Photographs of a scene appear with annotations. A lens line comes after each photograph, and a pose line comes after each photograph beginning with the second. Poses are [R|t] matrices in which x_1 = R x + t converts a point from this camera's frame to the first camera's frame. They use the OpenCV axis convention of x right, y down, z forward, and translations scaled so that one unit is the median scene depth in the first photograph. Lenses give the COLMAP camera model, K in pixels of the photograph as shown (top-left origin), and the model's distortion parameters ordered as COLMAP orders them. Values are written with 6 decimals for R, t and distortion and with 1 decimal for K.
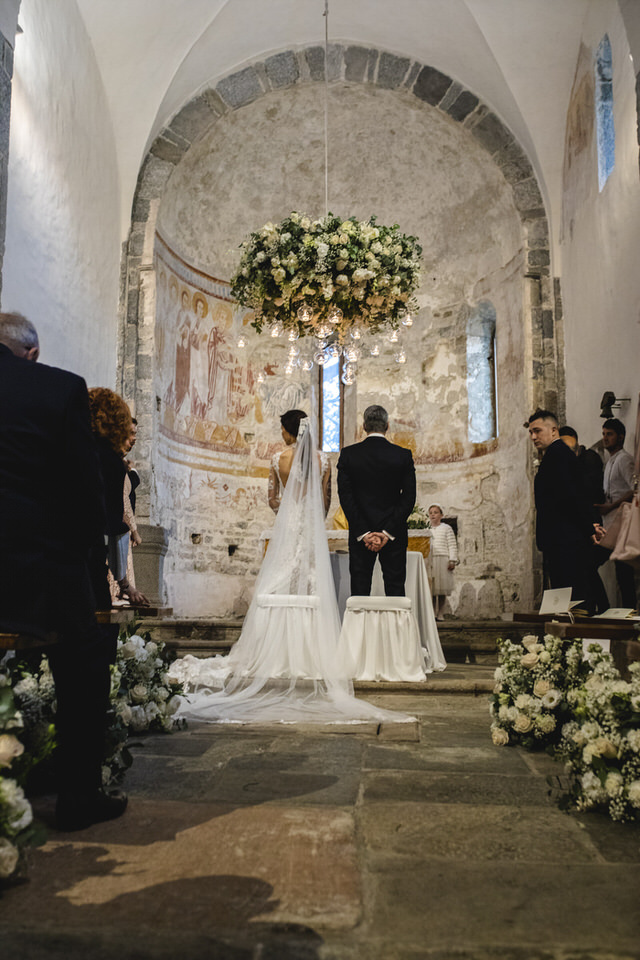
lens RADIAL K [[939.4, 0, 320.0], [0, 939.4, 480.0], [0, 0, 1]] dist [-0.015475, -0.004957]
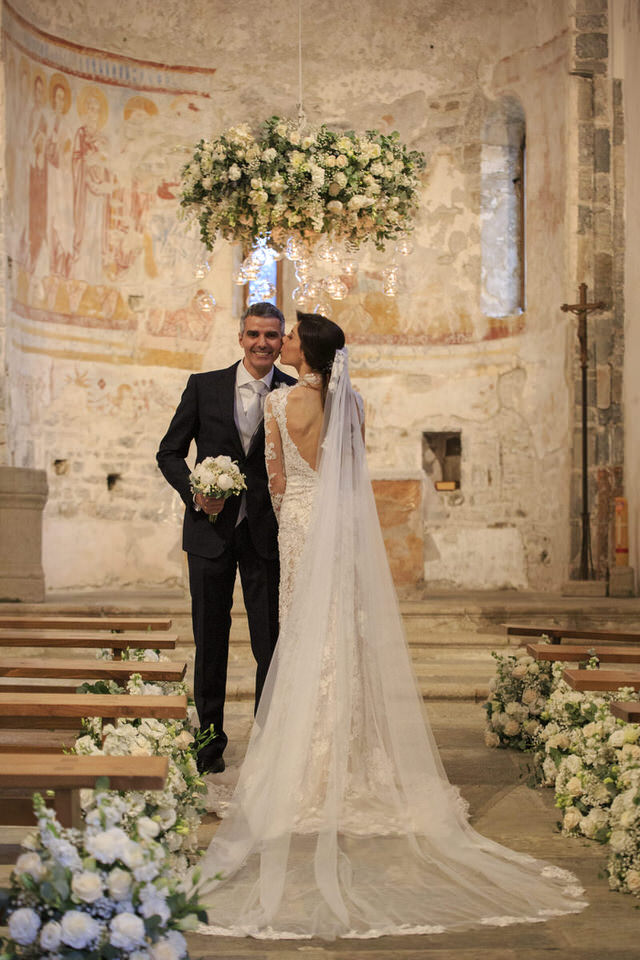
lens RADIAL K [[1982.4, 0, 320.0], [0, 1982.4, 480.0], [0, 0, 1]] dist [0.115294, -0.205435]
pose [[0.997415, -0.001390, 0.071840, -0.050772], [-0.006856, 0.993410, 0.114406, -0.084399], [-0.071525, -0.114602, 0.990833, -0.361099]]
